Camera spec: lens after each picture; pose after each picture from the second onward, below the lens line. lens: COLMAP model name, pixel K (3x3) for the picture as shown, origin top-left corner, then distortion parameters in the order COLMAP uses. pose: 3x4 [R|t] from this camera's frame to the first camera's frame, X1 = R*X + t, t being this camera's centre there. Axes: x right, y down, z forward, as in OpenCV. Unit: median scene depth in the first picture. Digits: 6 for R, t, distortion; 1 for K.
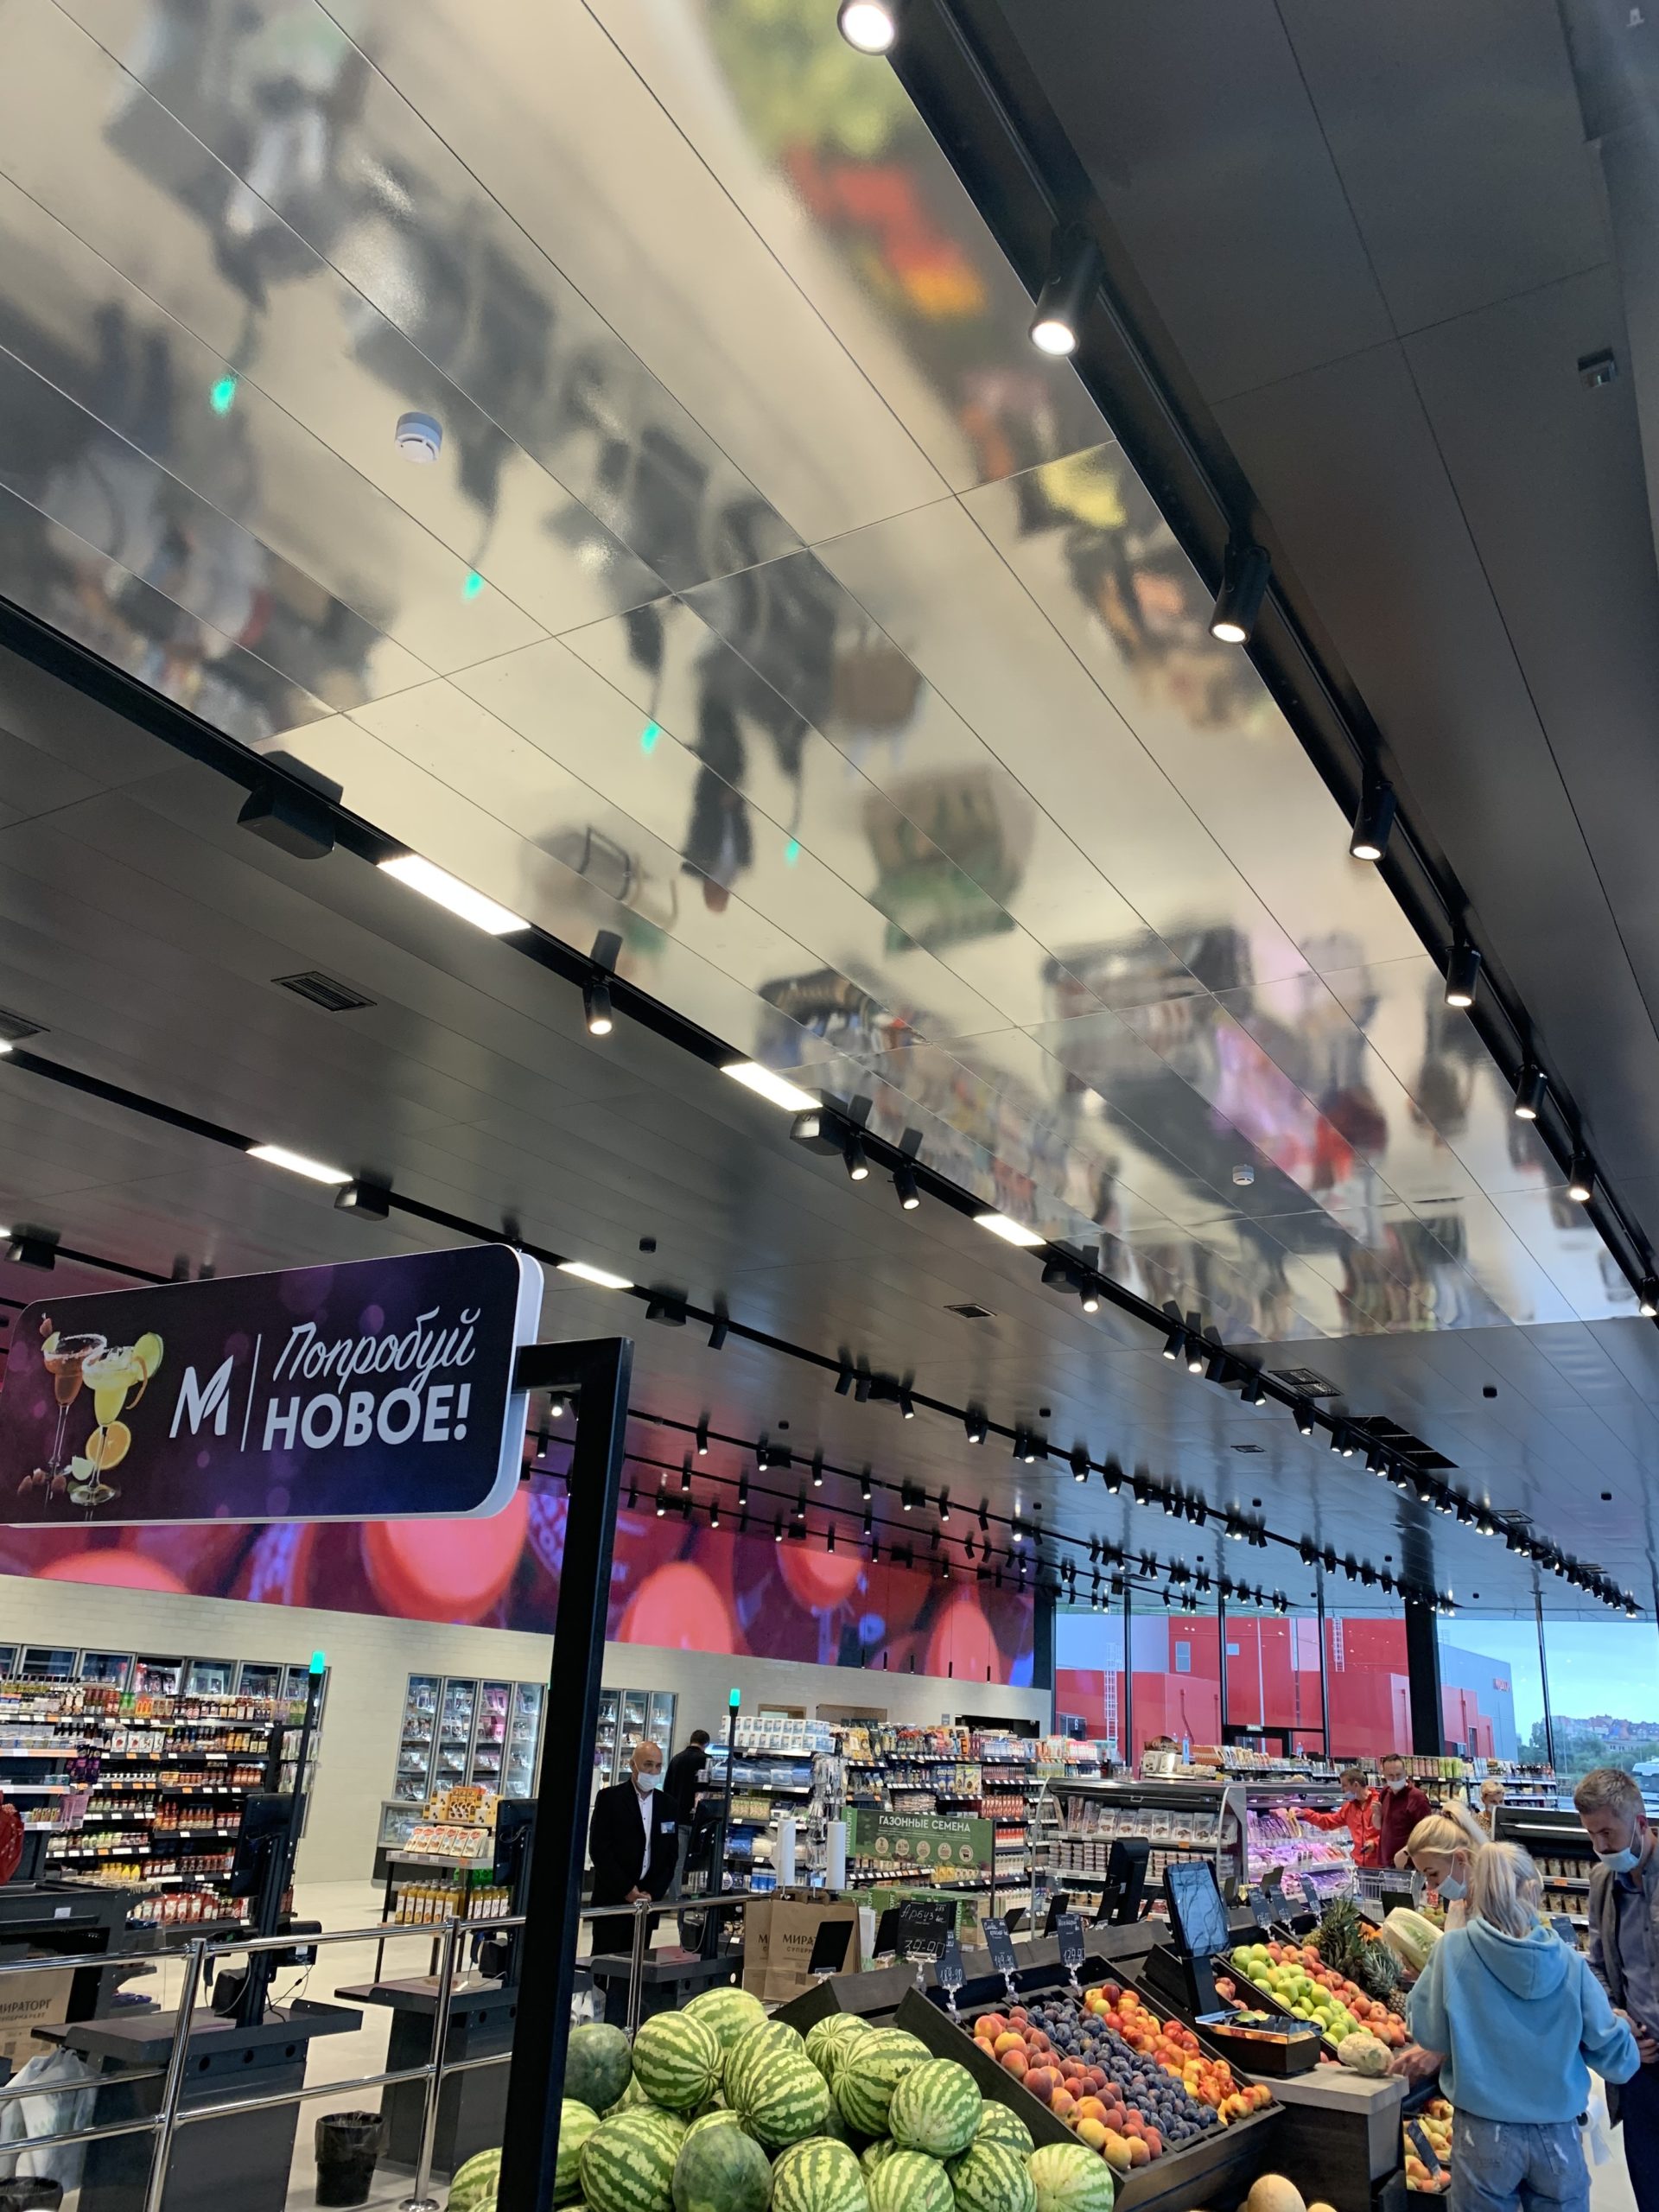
lens RADIAL K [[1703.6, 0, 829.5], [0, 1703.6, 1106.0], [0, 0, 1]] dist [-0.000481, 0.040881]
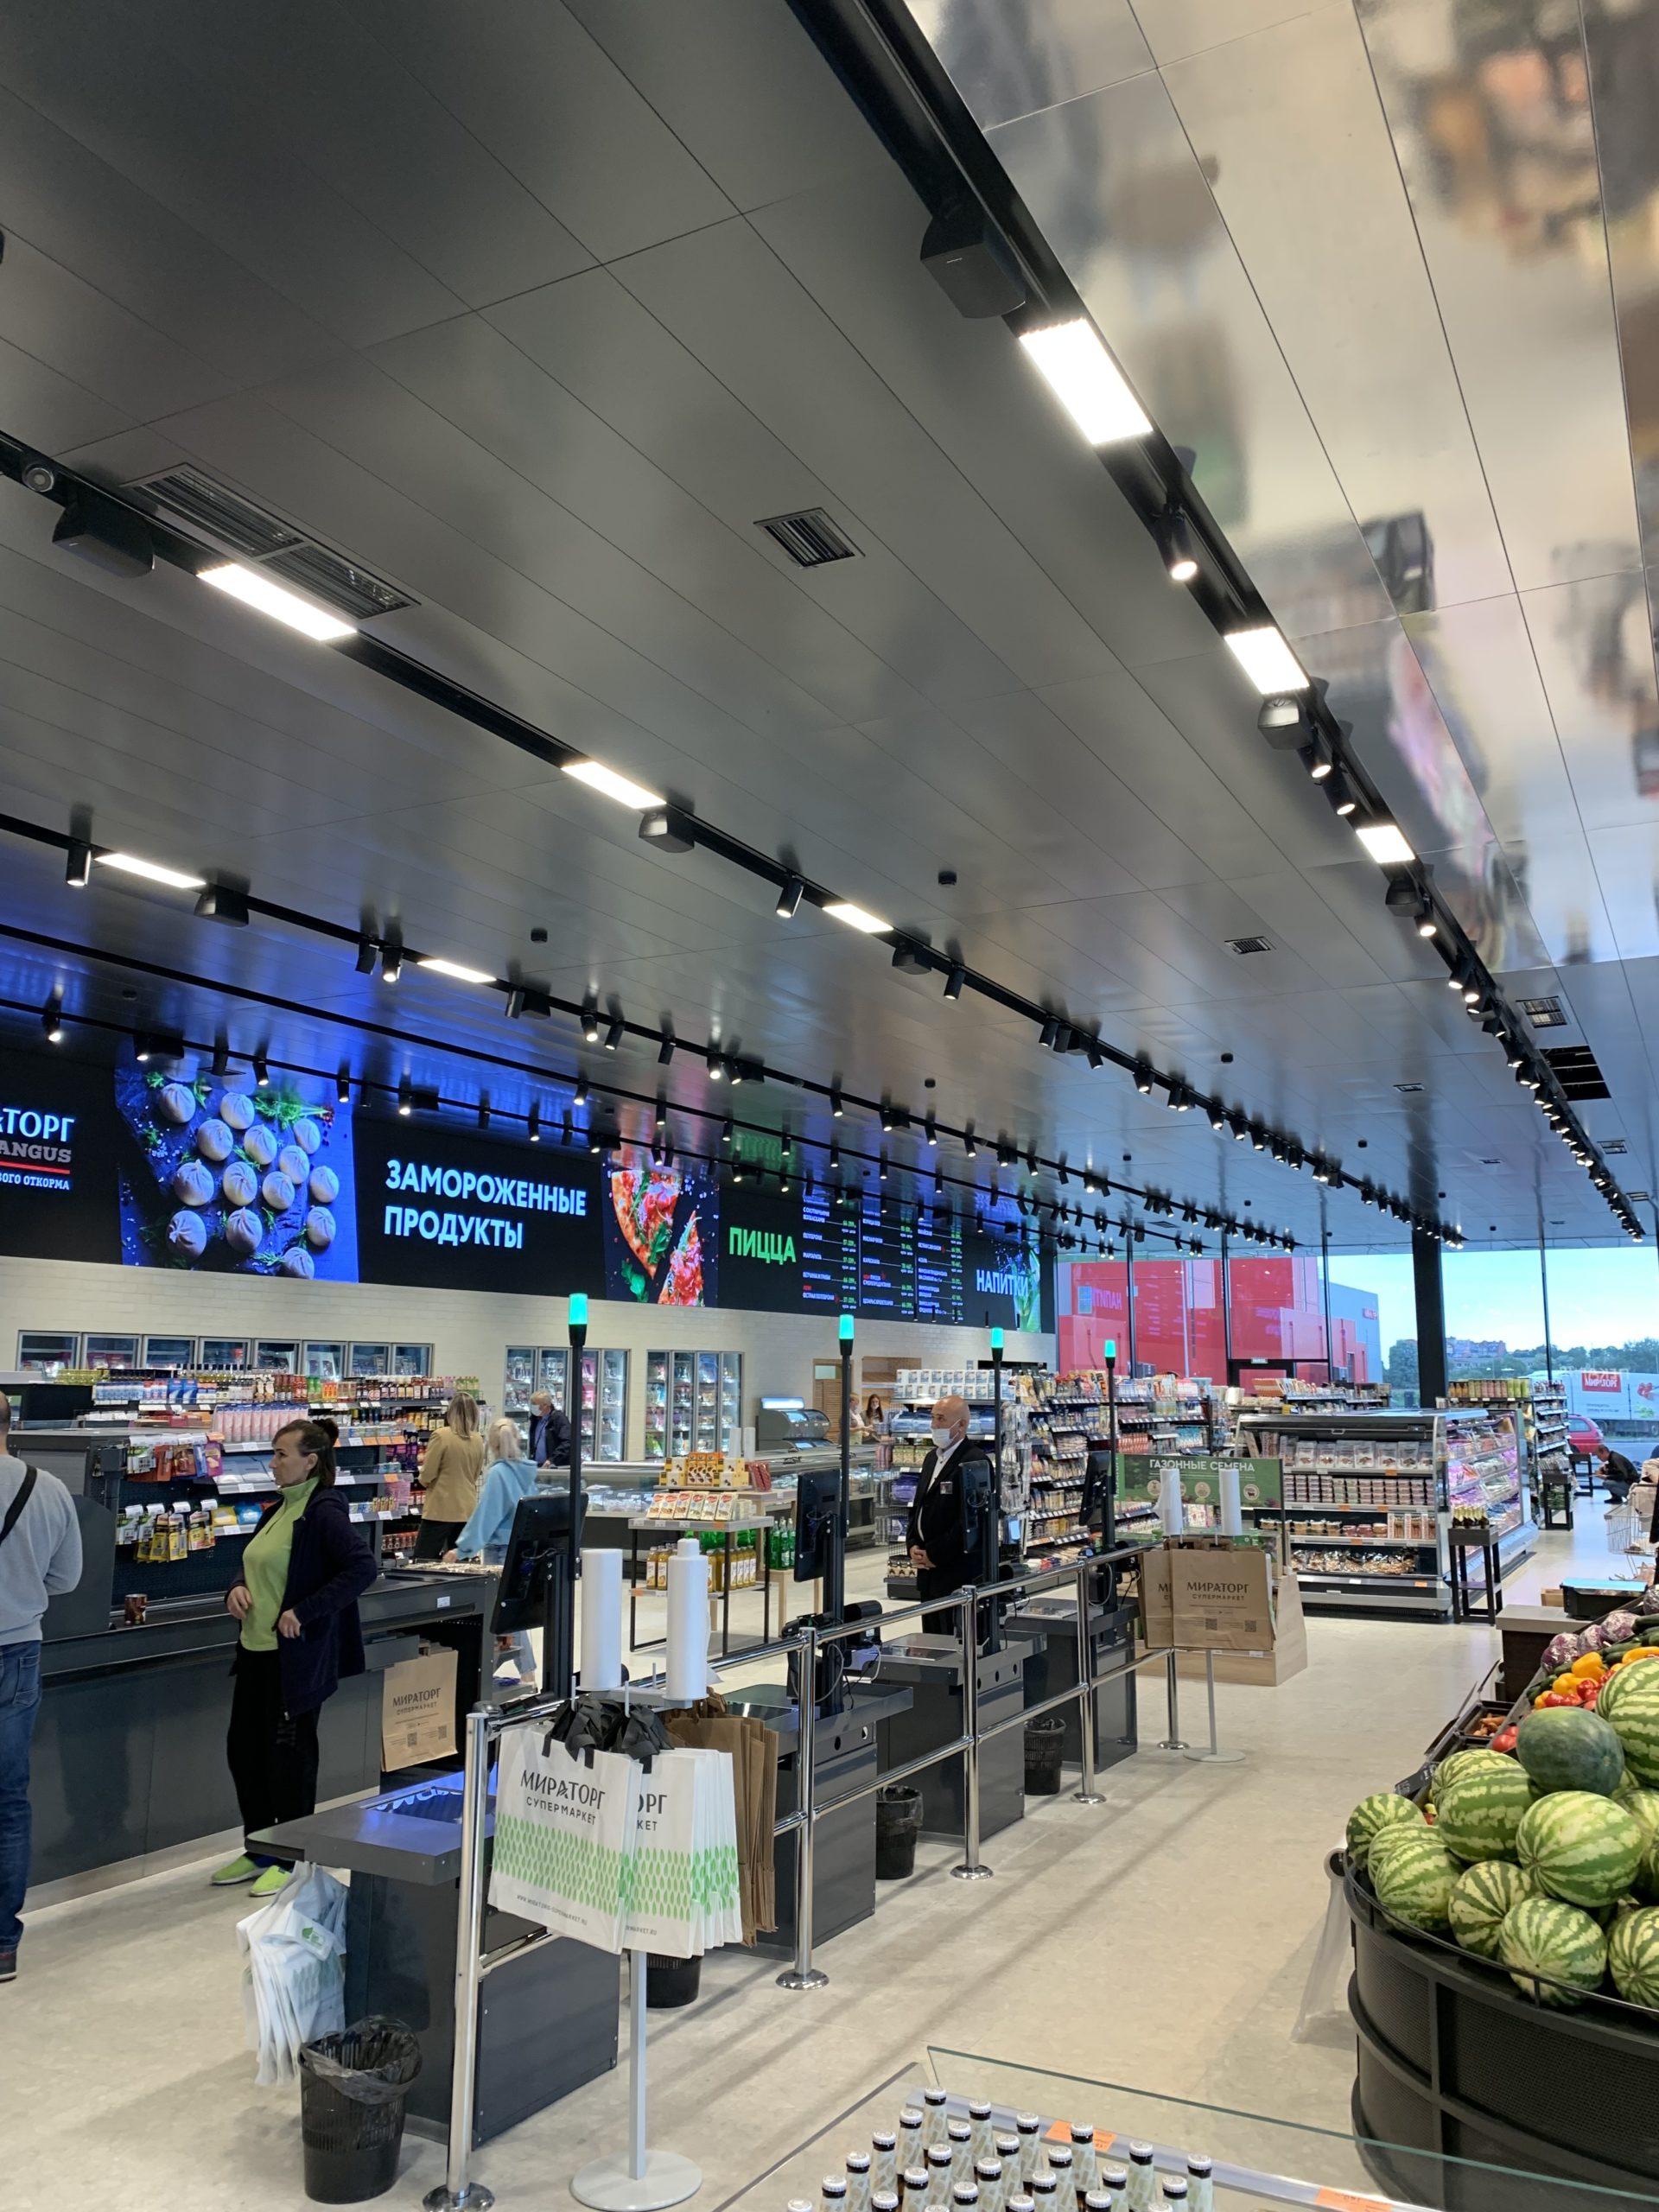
lens RADIAL K [[1677.6, 0, 839.3], [0, 1677.6, 1080.6], [0, 0, 1]] dist [0.147410, -0.264748]
pose [[0.996508, -0.034645, 0.075972, -0.175031], [0.020870, 0.984324, 0.175129, 0.021371], [-0.080849, -0.172932, 0.981610, 0.075515]]
